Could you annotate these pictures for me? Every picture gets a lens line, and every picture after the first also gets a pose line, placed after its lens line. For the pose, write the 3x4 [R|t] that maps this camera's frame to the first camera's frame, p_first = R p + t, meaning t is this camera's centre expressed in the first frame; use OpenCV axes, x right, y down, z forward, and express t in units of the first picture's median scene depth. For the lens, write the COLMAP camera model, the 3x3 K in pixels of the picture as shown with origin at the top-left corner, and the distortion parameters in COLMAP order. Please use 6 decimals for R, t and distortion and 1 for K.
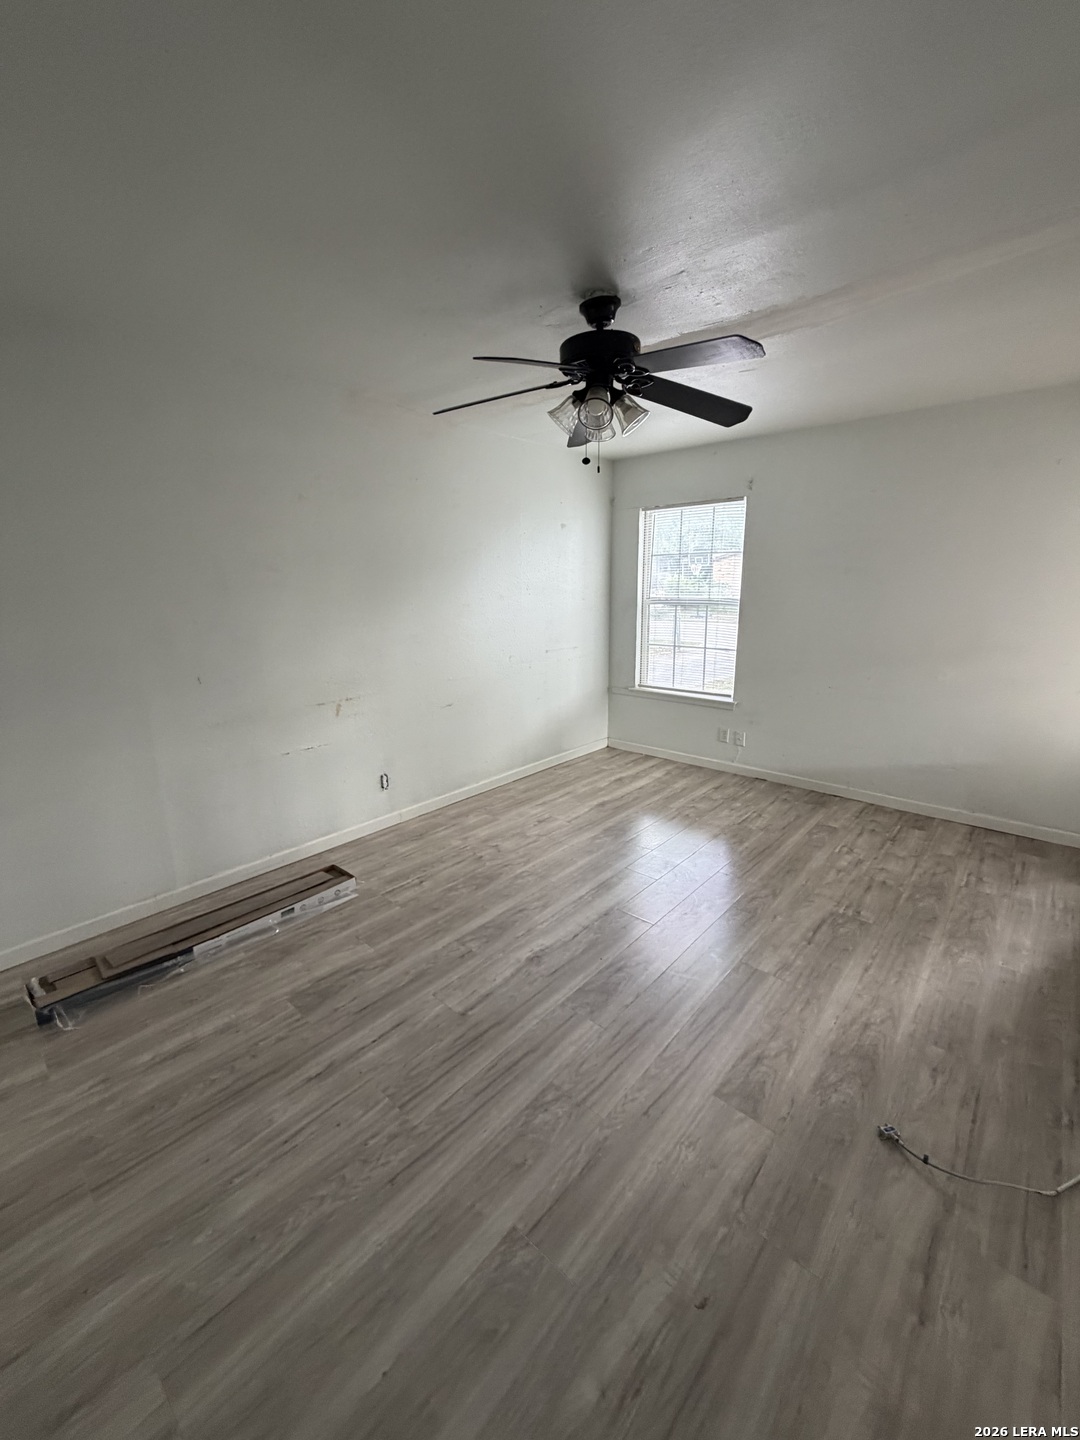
lens RADIAL K [[571.4, 0, 545.0], [0, 571.4, 717.3], [0, 0, 1]] dist [-0.000520, -0.000254]
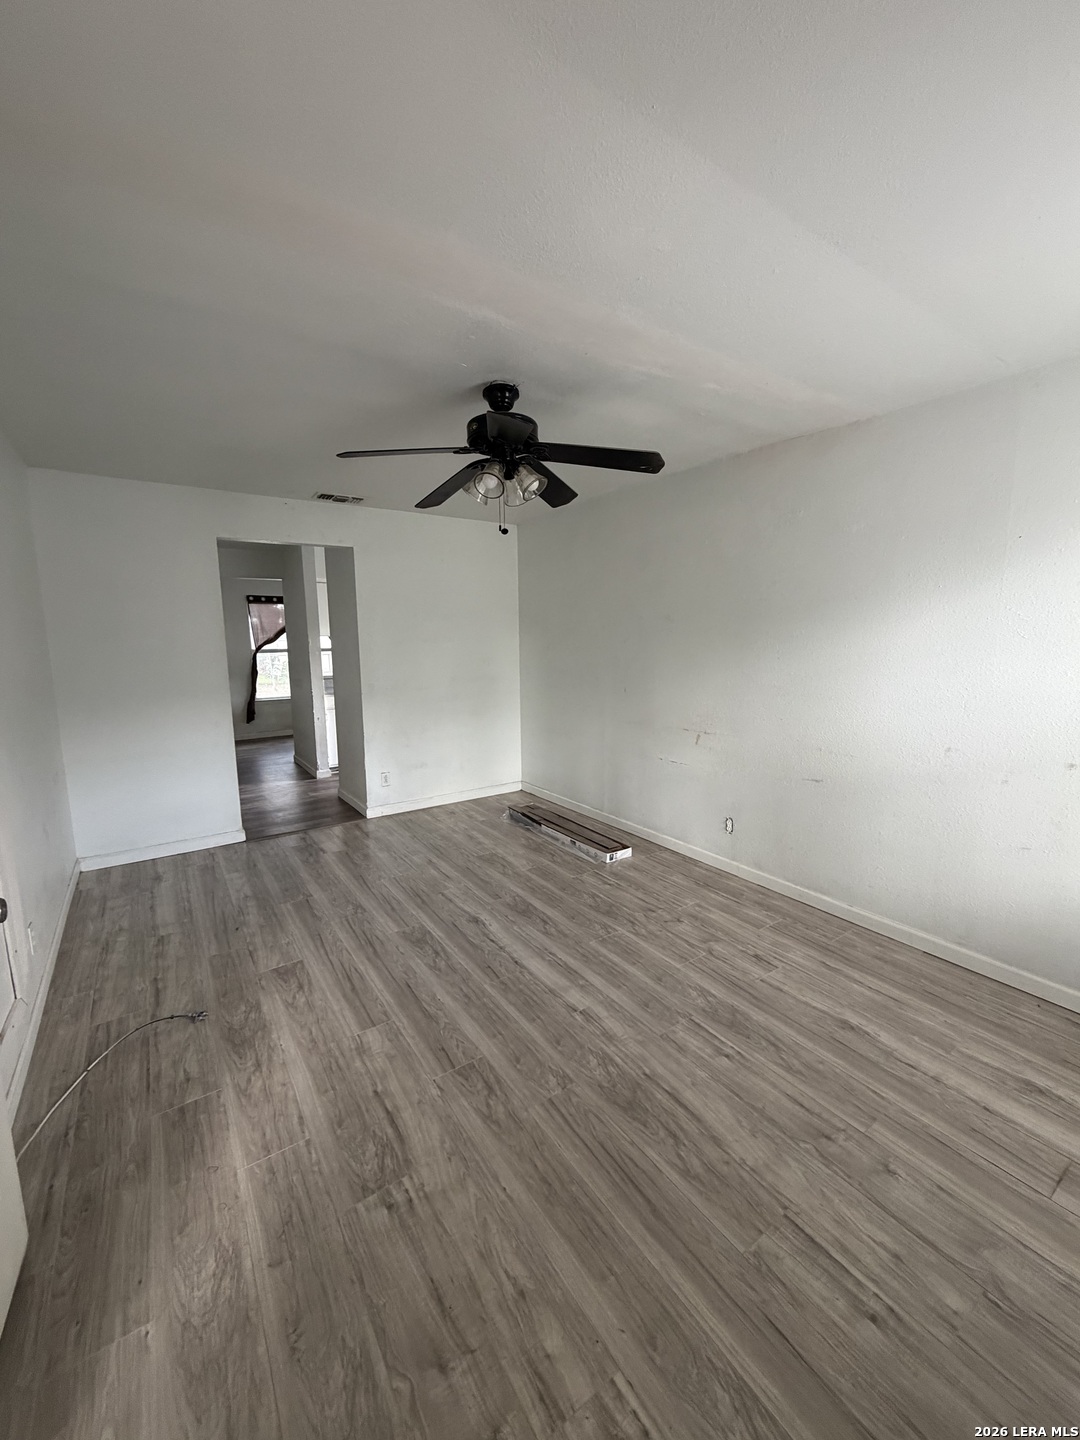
lens RADIAL K [[575.3, 0, 536.9], [0, 575.3, 714.6], [0, 0, 1]] dist [-0.000739, -0.000101]
pose [[-0.249225, 0.145031, -0.957524, 1.020301], [-0.212493, 0.956440, 0.200174, -0.279641], [0.944846, 0.253356, -0.207551, 1.171164]]
